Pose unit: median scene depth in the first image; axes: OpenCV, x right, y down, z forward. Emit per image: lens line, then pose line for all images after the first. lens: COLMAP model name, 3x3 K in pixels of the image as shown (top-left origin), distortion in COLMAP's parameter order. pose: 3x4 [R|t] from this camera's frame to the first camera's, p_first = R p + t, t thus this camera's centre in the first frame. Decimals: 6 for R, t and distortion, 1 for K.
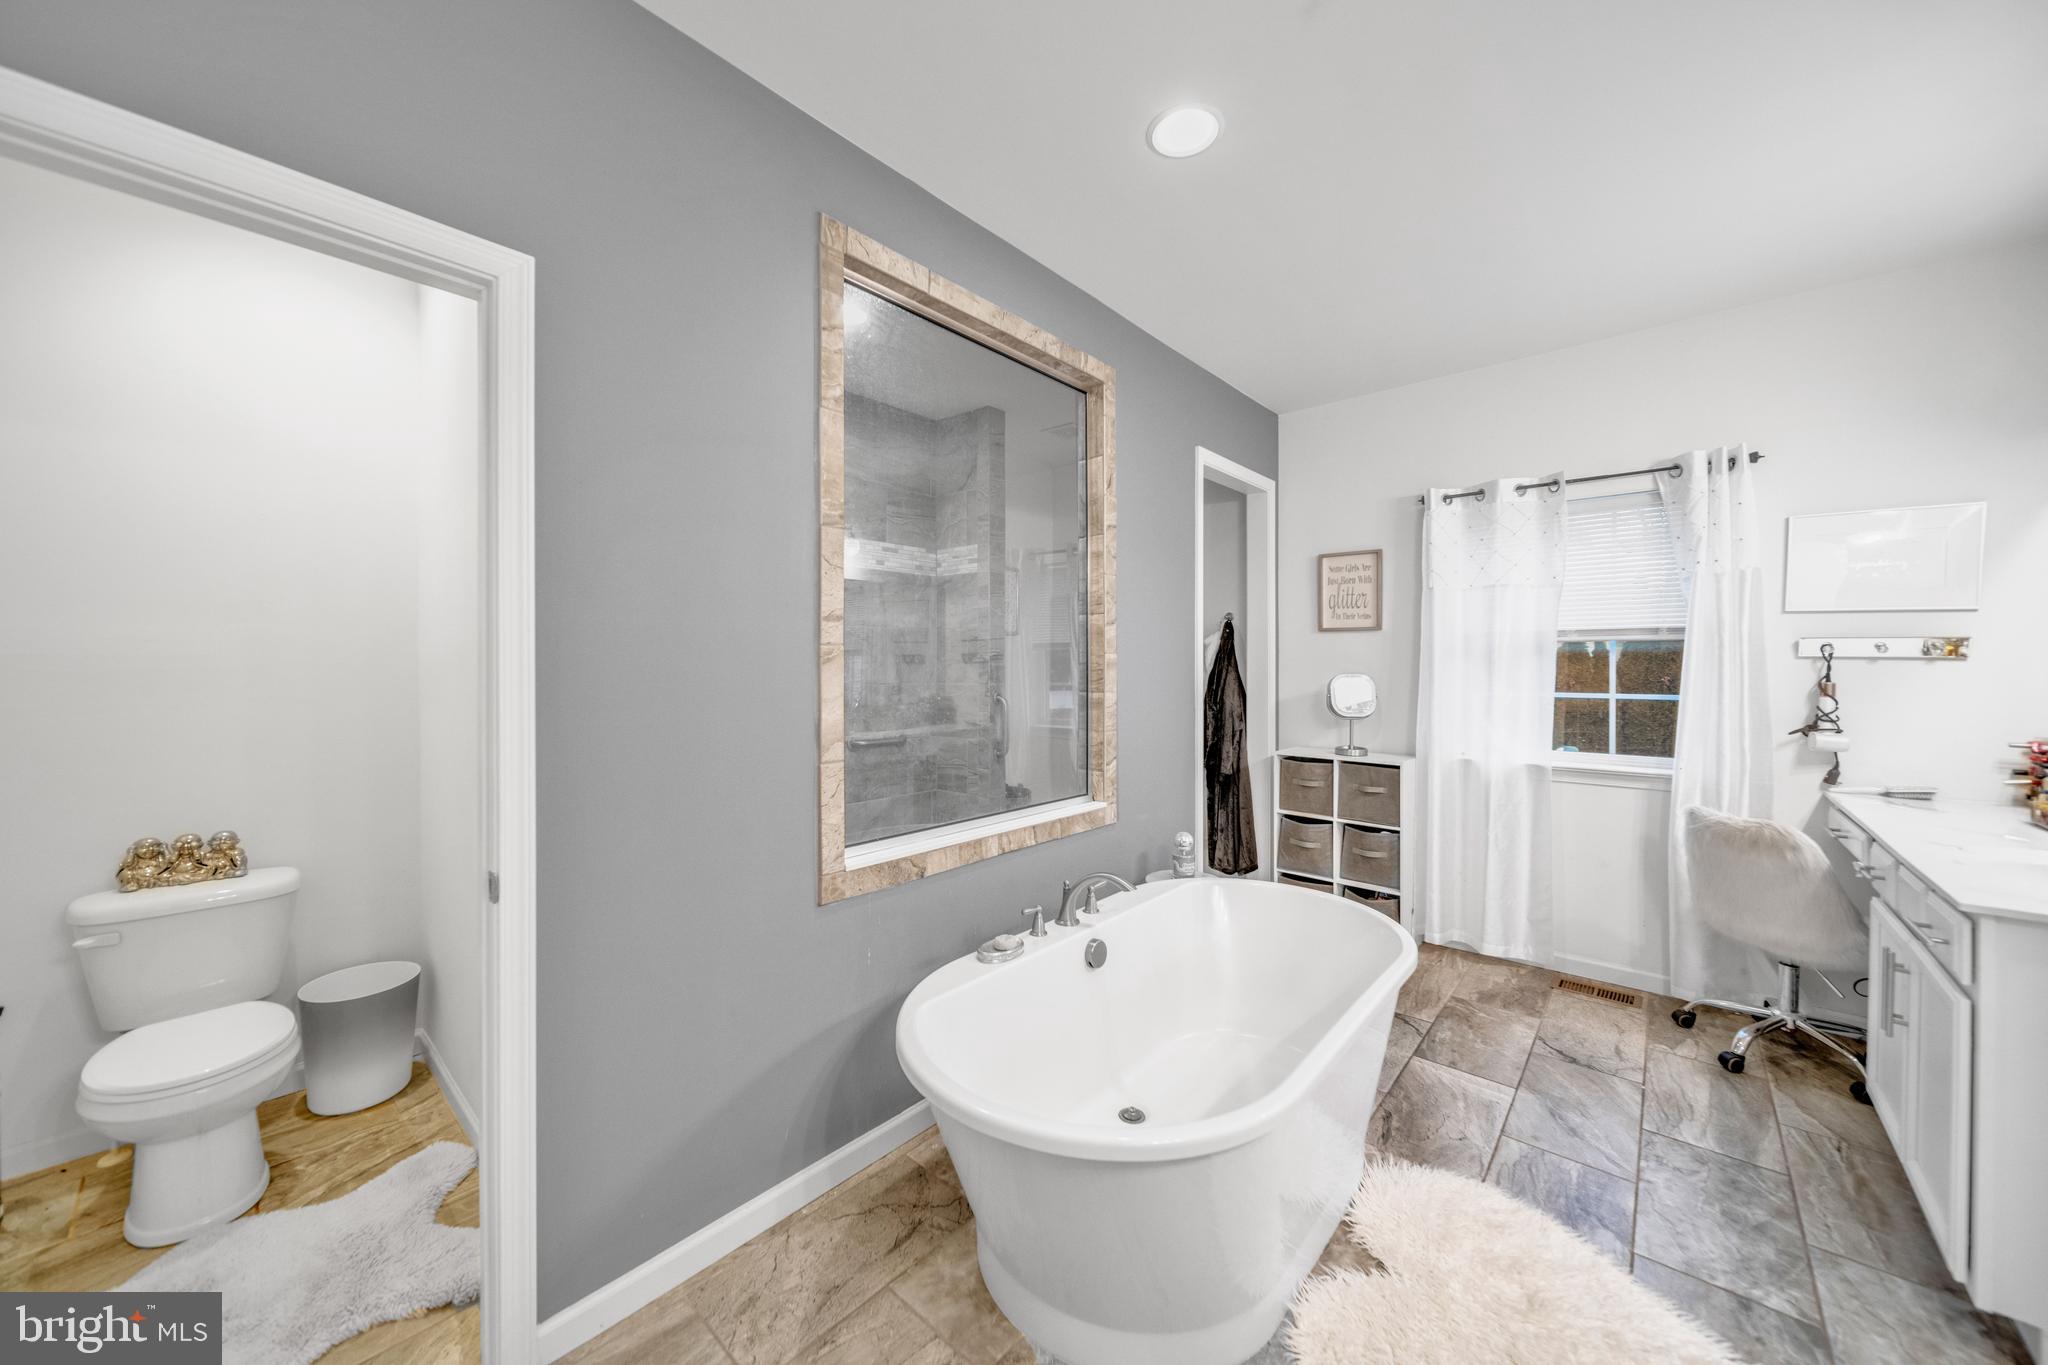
lens RADIAL K [[729.4, 0, 1025.8], [0, 729.4, 669.1], [0, 0, 1]] dist [-0.001783, -0.000416]
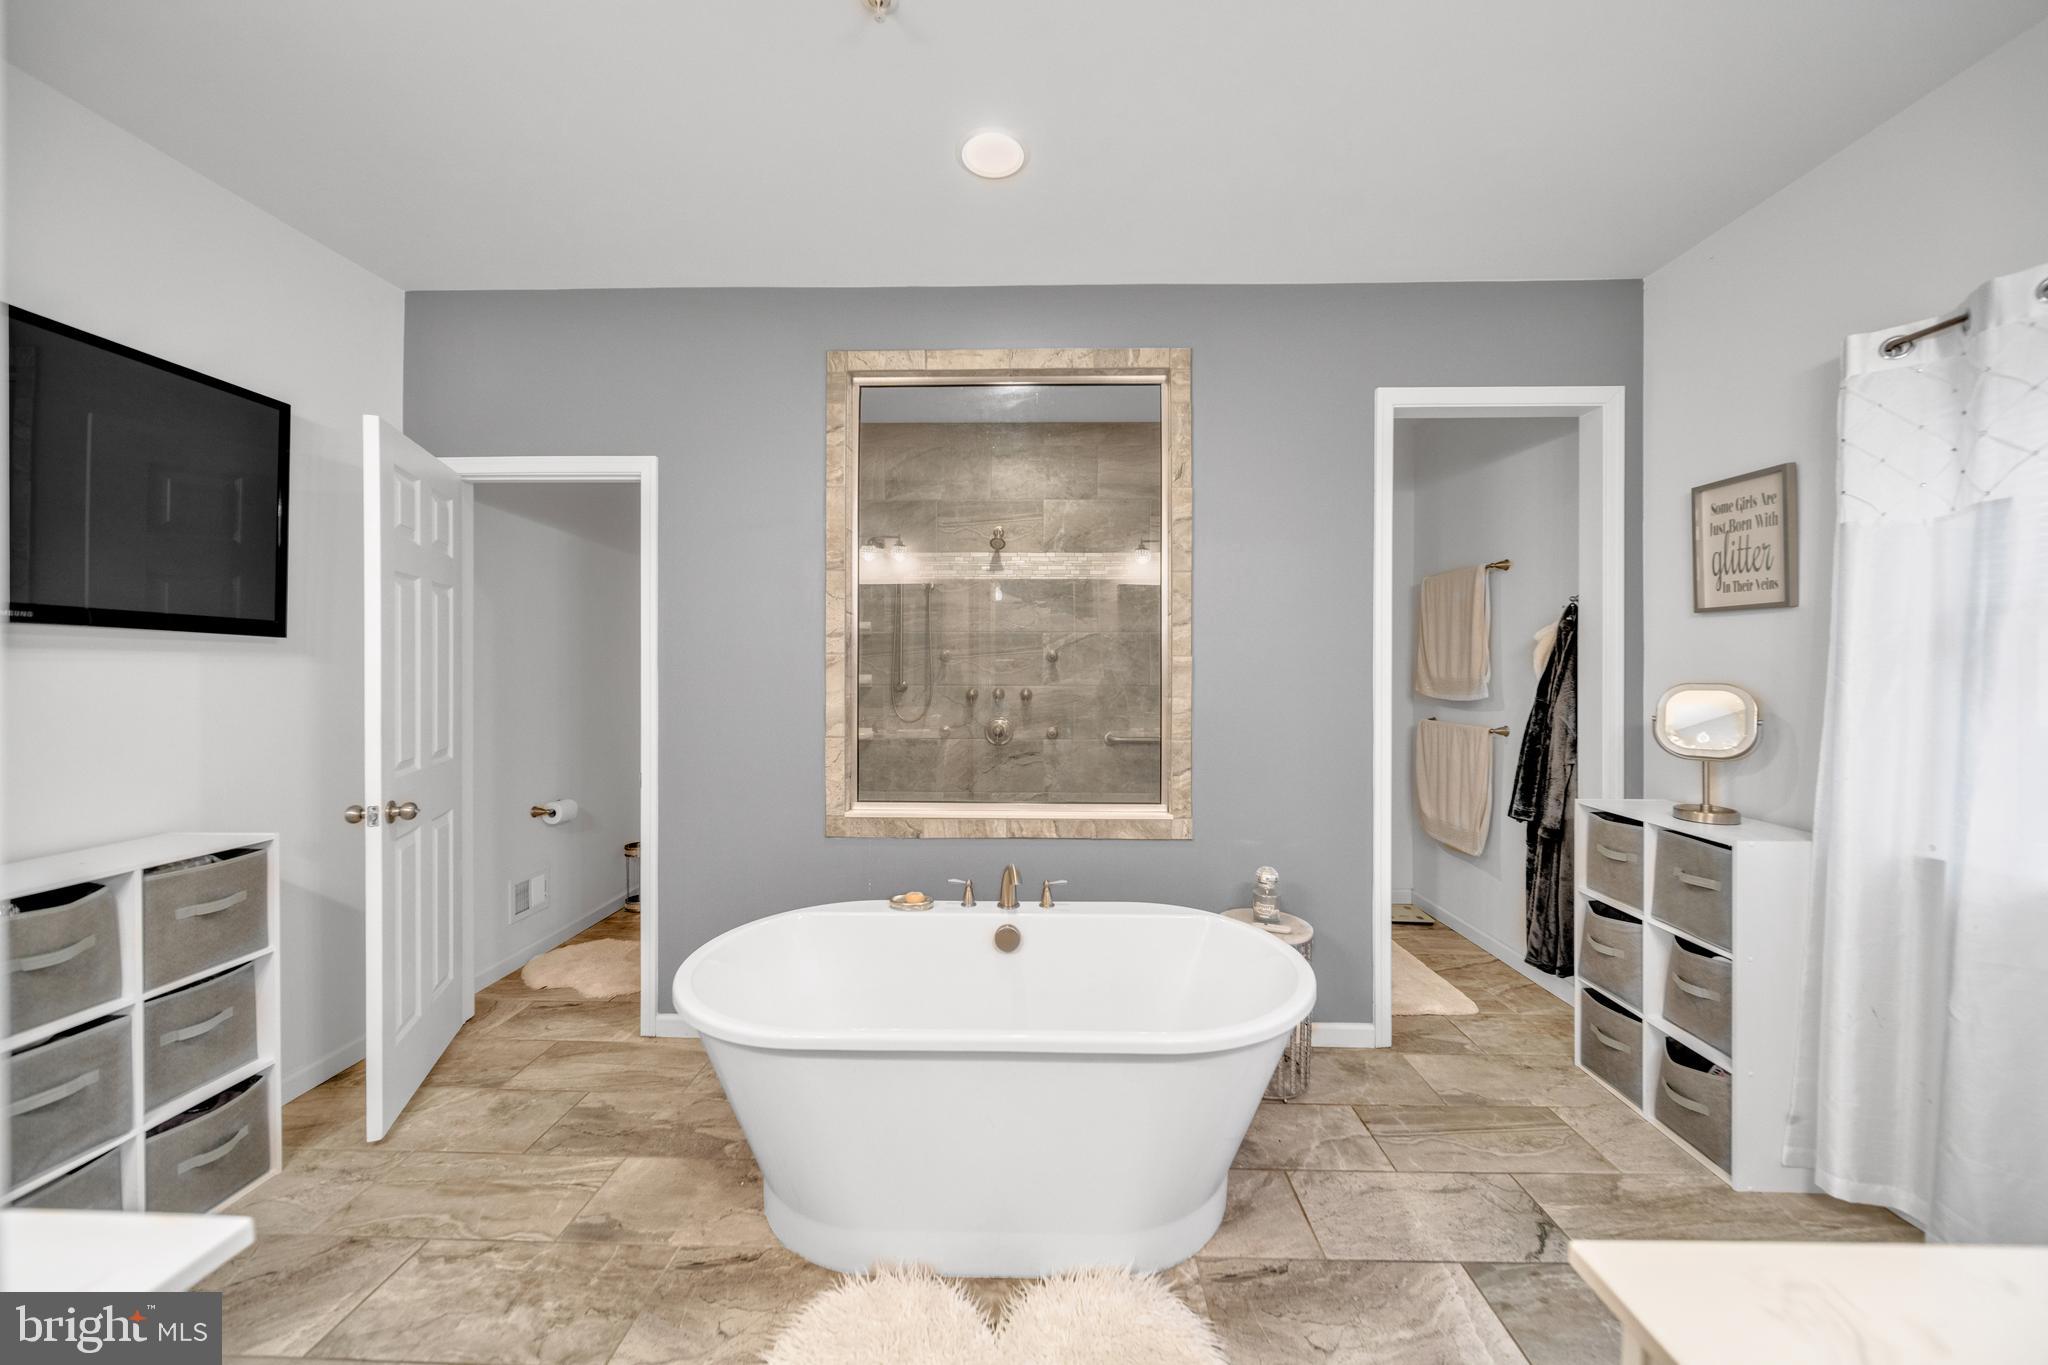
lens RADIAL K [[729.4, 0, 1026.5], [0, 729.4, 669.9], [0, 0, 1]] dist [-0.001783, -0.000416]
pose [[0.645908, 0.004654, -0.763401, 0.687768], [-0.004779, 0.999986, 0.002052, -0.004579], [0.763400, 0.002323, 0.645921, 0.243844]]
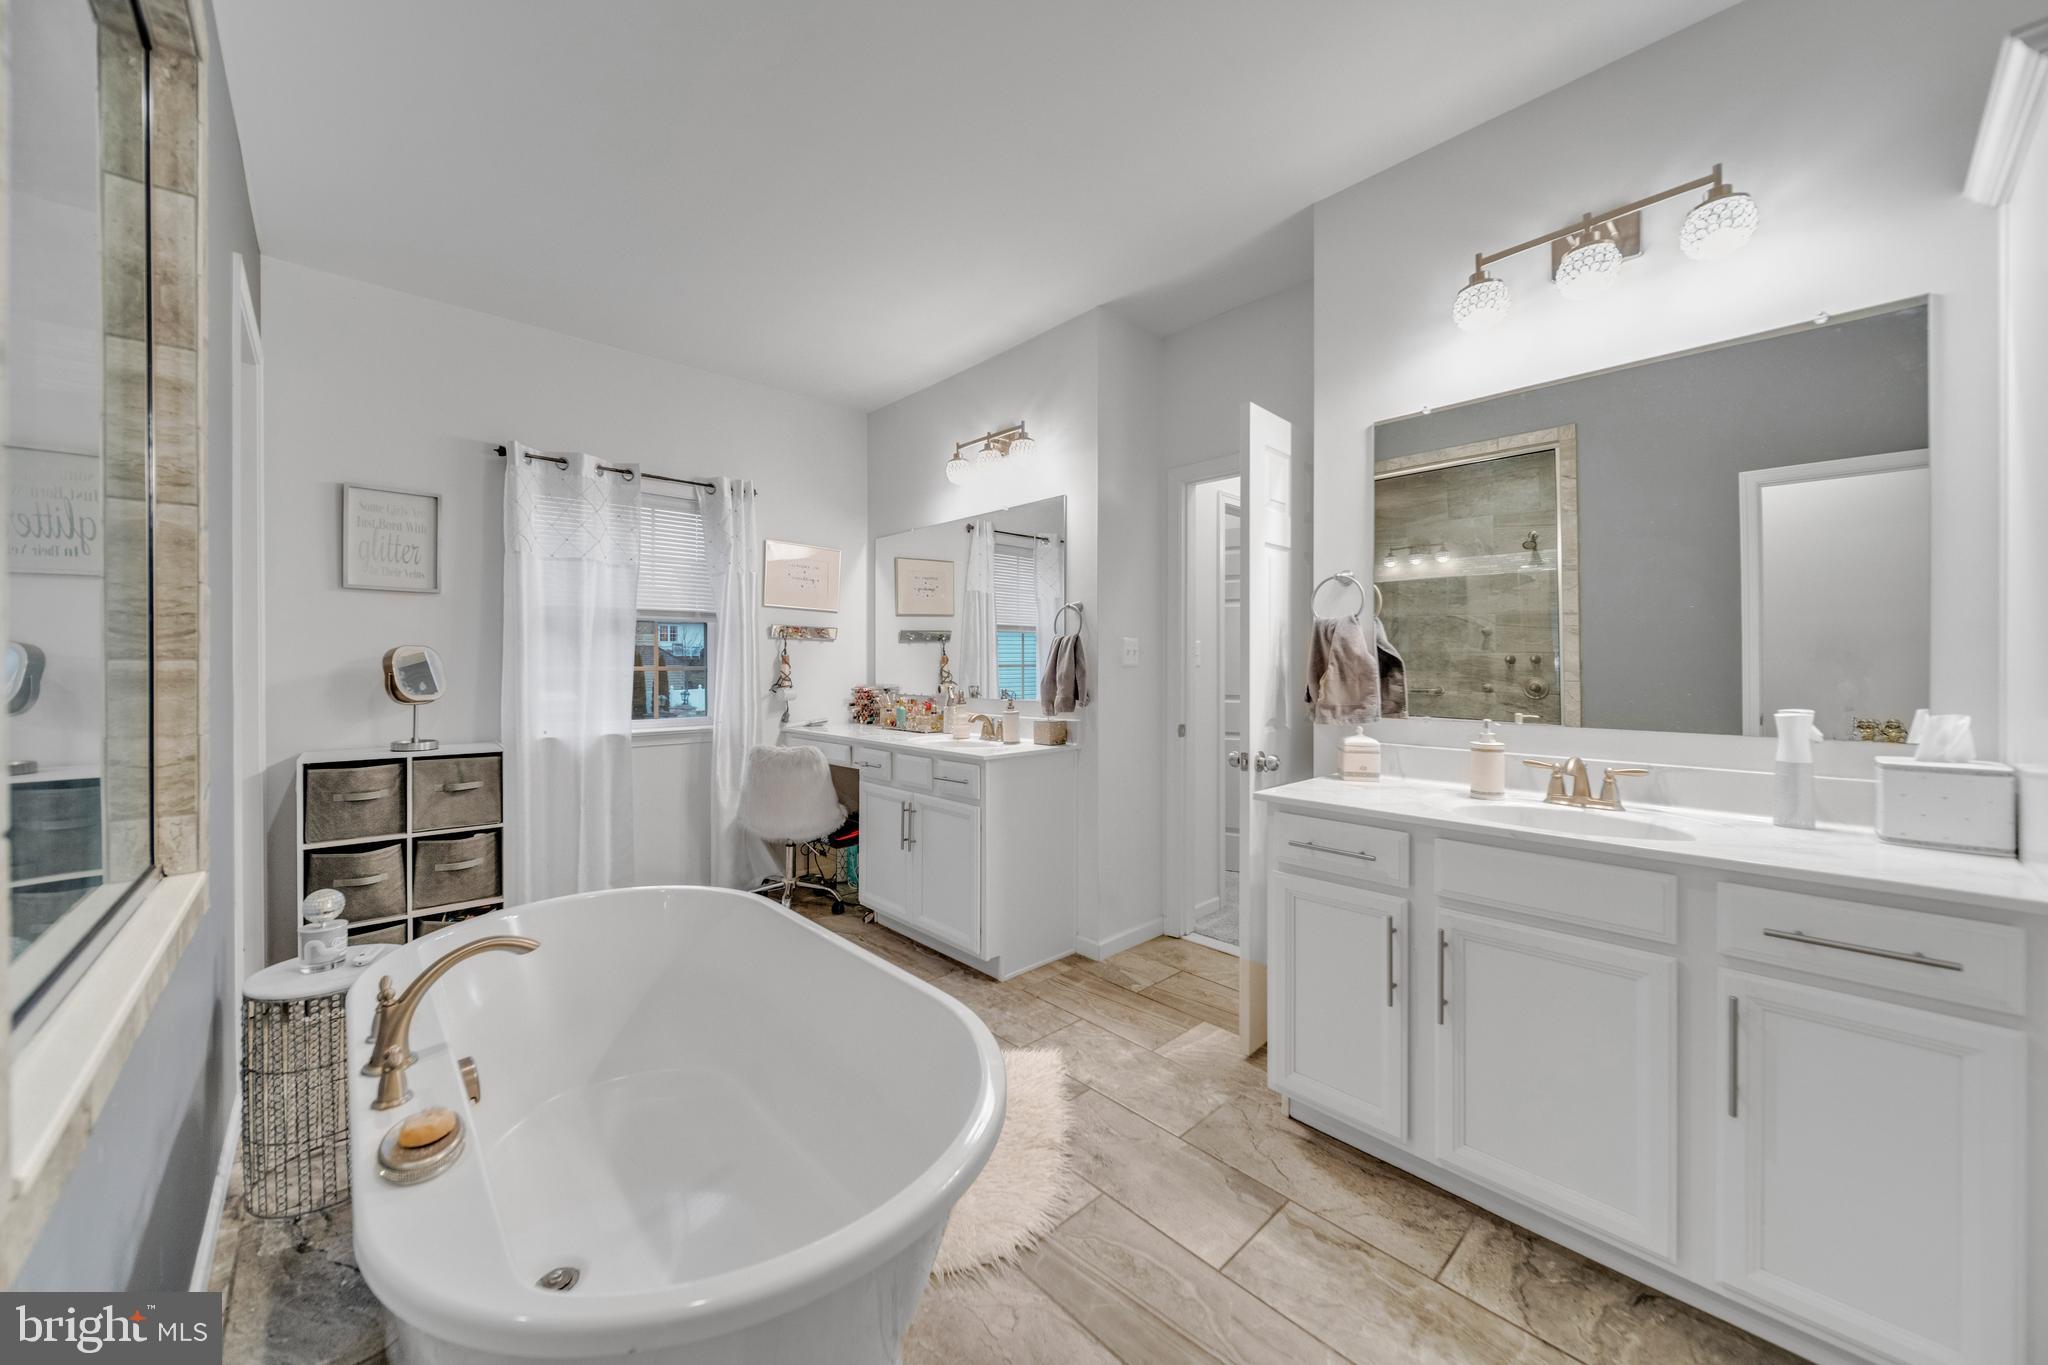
lens RADIAL K [[729.4, 0, 1000.7], [0, 729.4, 662.9], [0, 0, 1]] dist [-0.001783, -0.000416]
pose [[0.116160, -0.000107, 0.993230, -0.322555], [0.008105, 0.999967, -0.000840, 0.038093], [-0.993197, 0.008147, 0.116157, 0.364228]]
